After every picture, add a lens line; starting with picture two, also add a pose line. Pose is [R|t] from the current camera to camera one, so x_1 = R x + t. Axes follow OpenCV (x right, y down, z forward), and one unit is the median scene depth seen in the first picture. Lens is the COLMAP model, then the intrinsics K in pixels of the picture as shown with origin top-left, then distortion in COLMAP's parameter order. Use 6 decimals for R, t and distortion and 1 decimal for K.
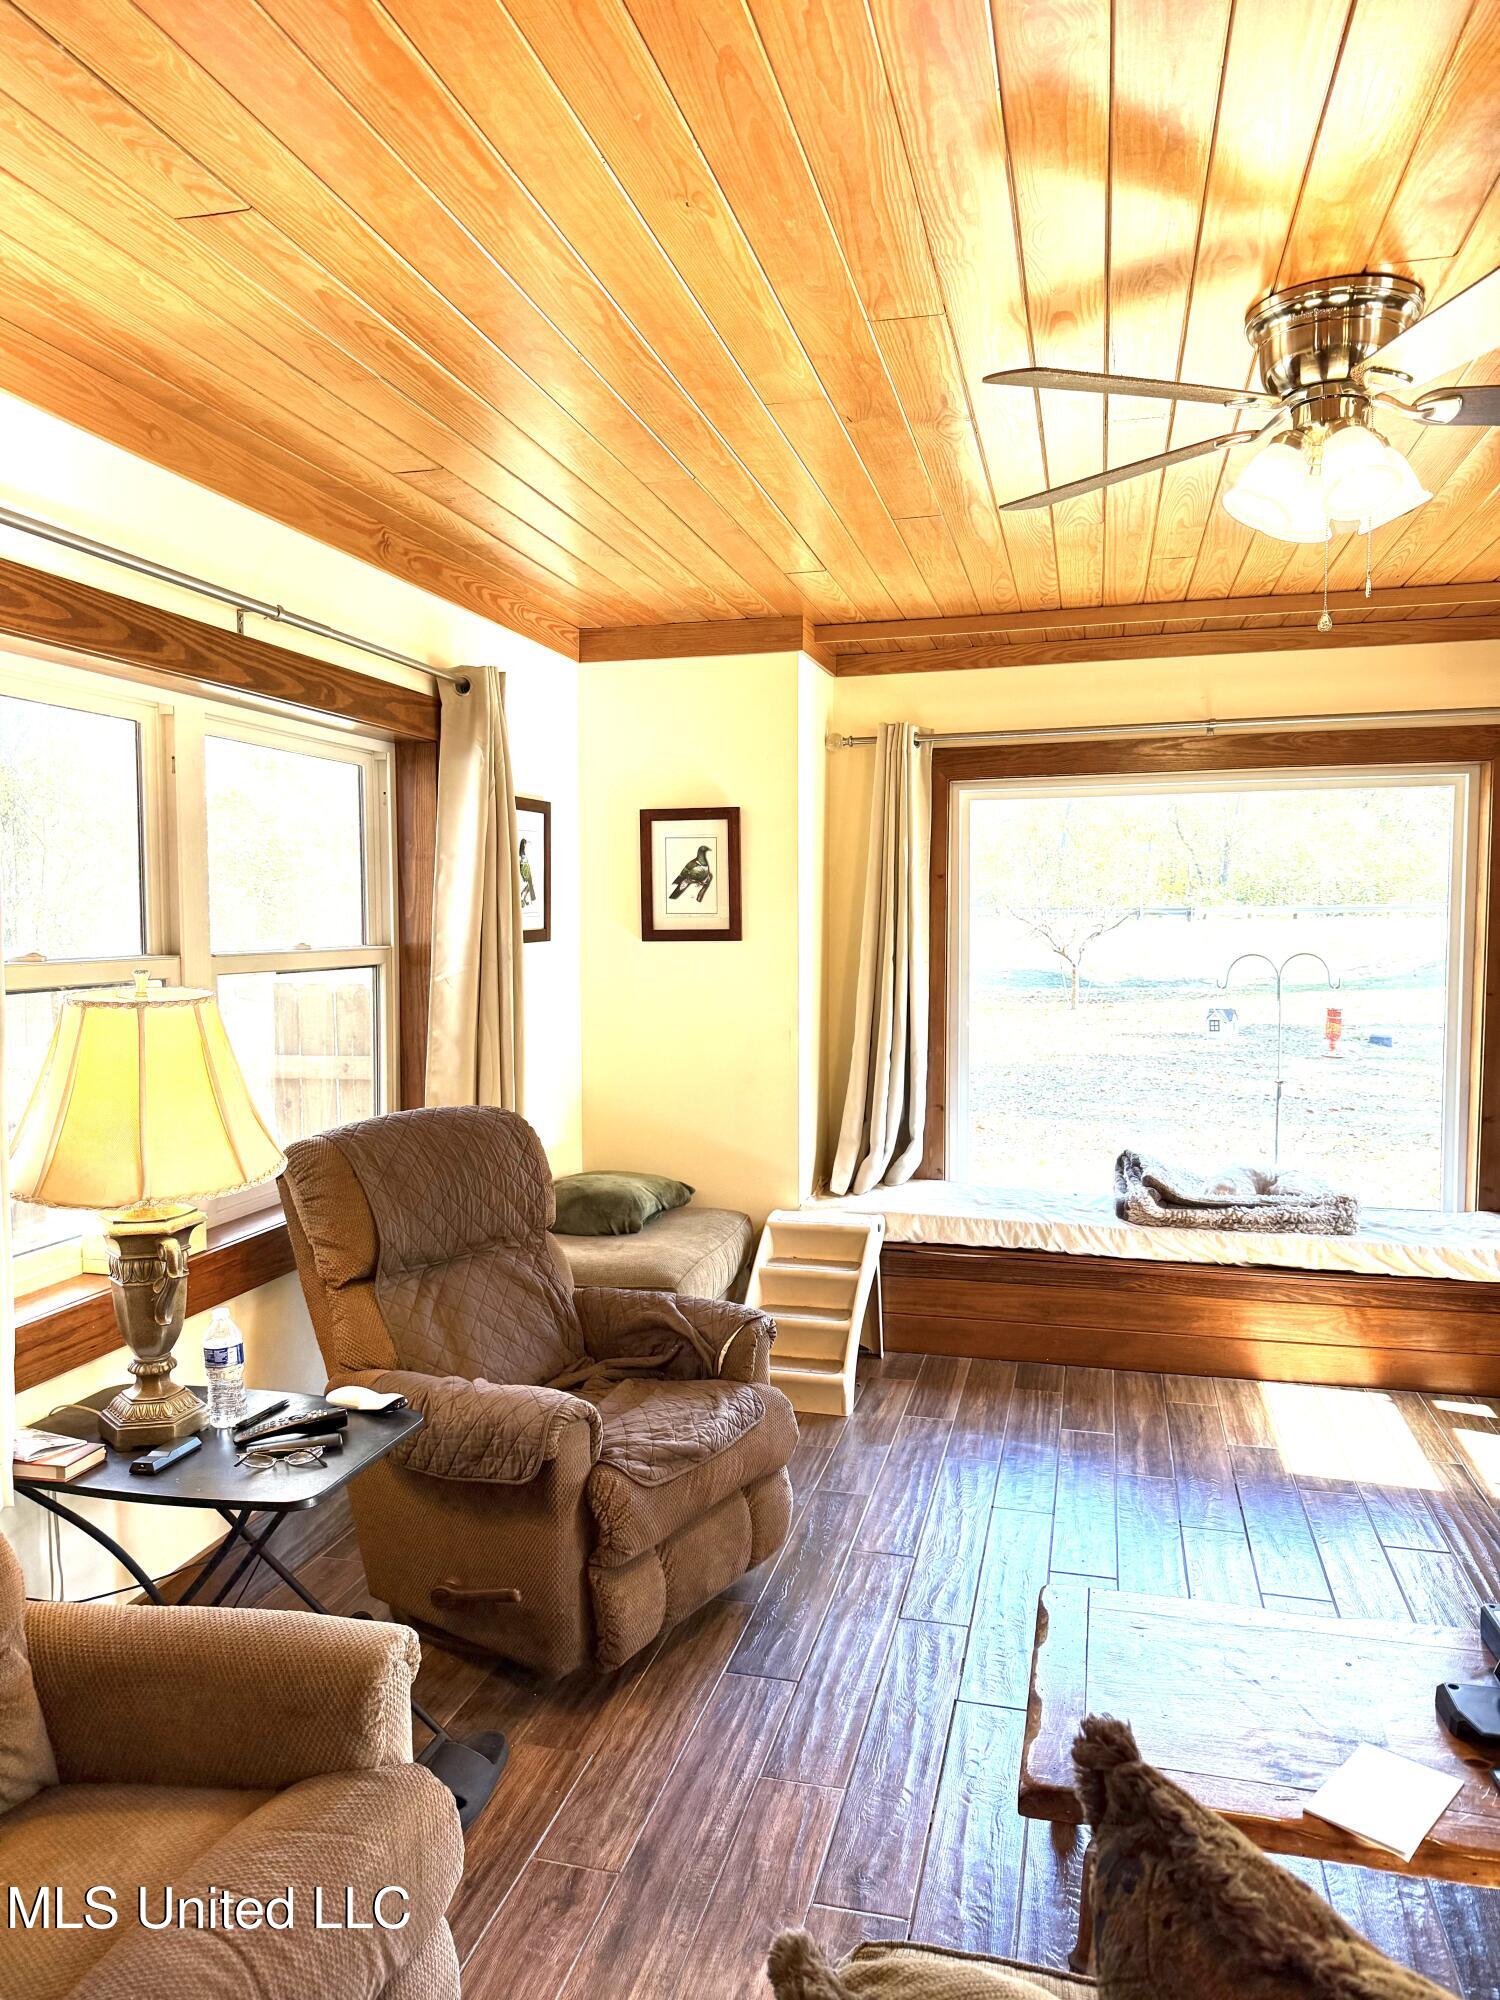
lens RADIAL K [[1387.2, 0, 744.4], [0, 1387.2, 998.3], [0, 0, 1]] dist [0.166690, -0.325349]
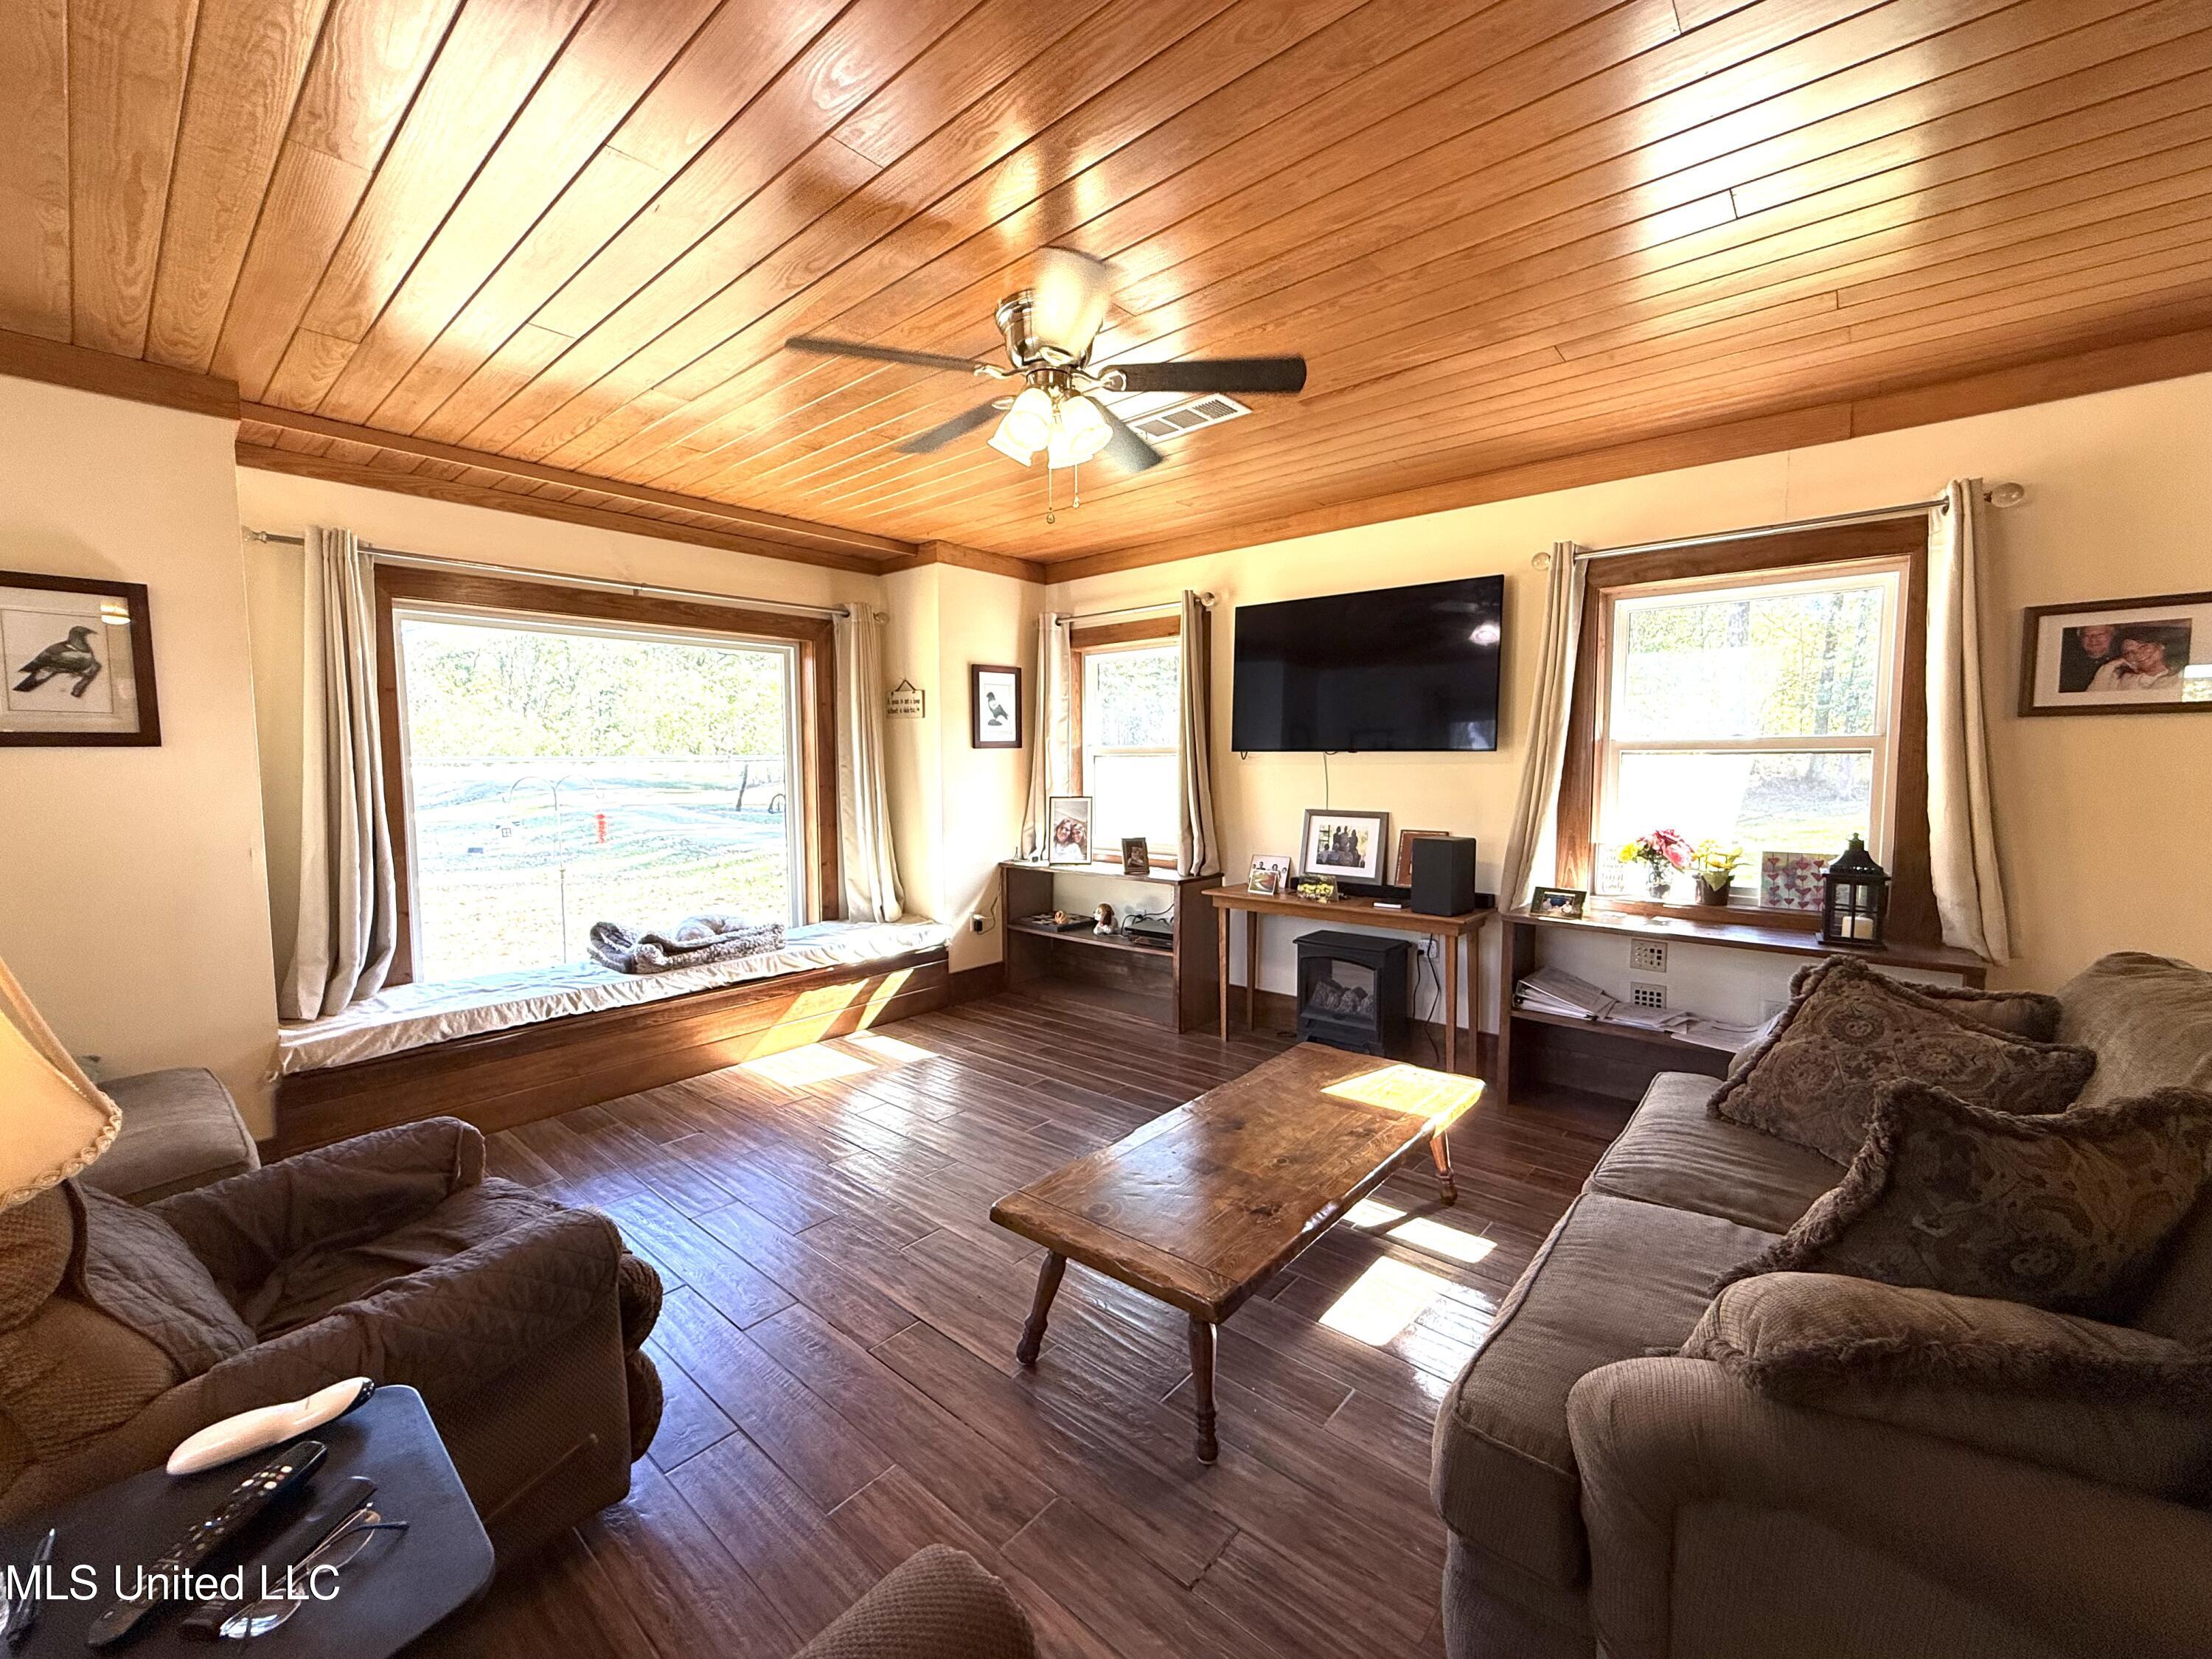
lens RADIAL K [[881.7, 0, 1096.2], [0, 881.7, 823.5], [0, 0, 1]] dist [0.000277, -0.000059]
pose [[0.450728, -0.064444, 0.890332, -0.260812], [0.060387, 0.997307, 0.041616, 0.018883], [-0.890617, 0.035007, 0.453406, 0.305596]]
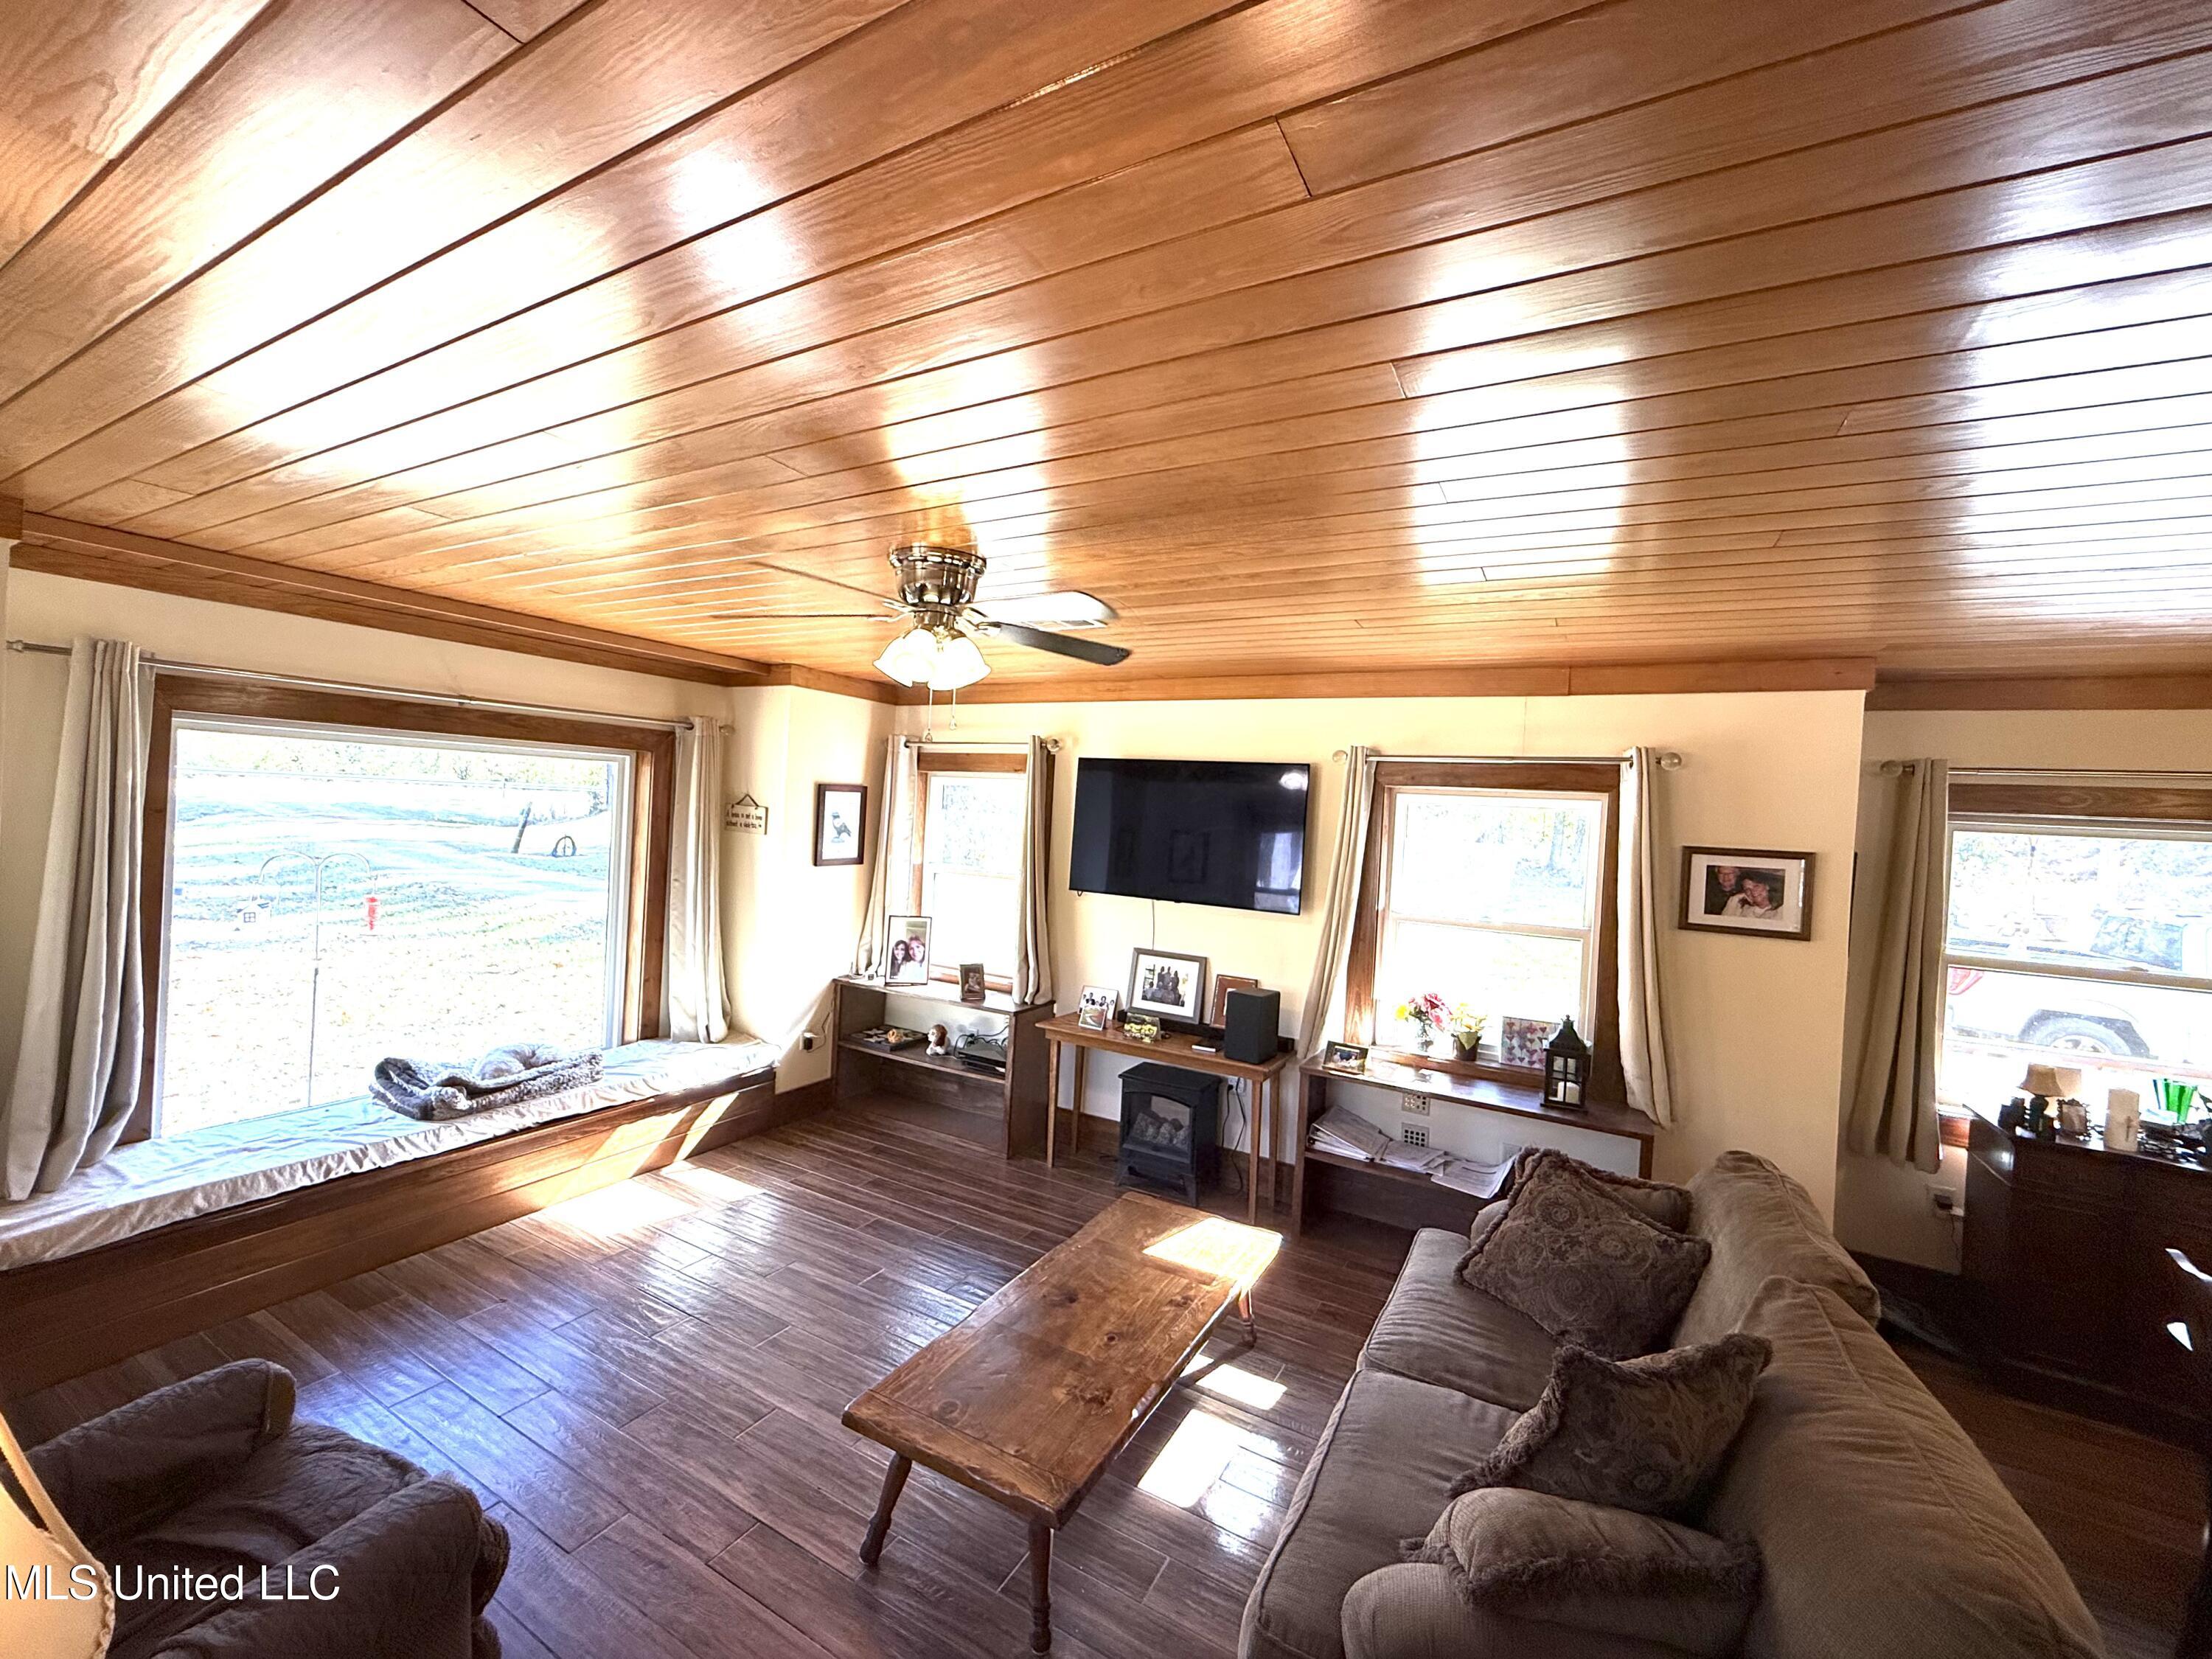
lens RADIAL K [[881.7, 0, 1096.2], [0, 881.7, 823.5], [0, 0, 1]] dist [0.000277, -0.000059]
pose [[0.262671, 0.005891, 0.964868, -0.324801], [0.007043, 0.999943, -0.008023, -0.087435], [-0.964860, 0.008903, 0.262614, 0.305113]]
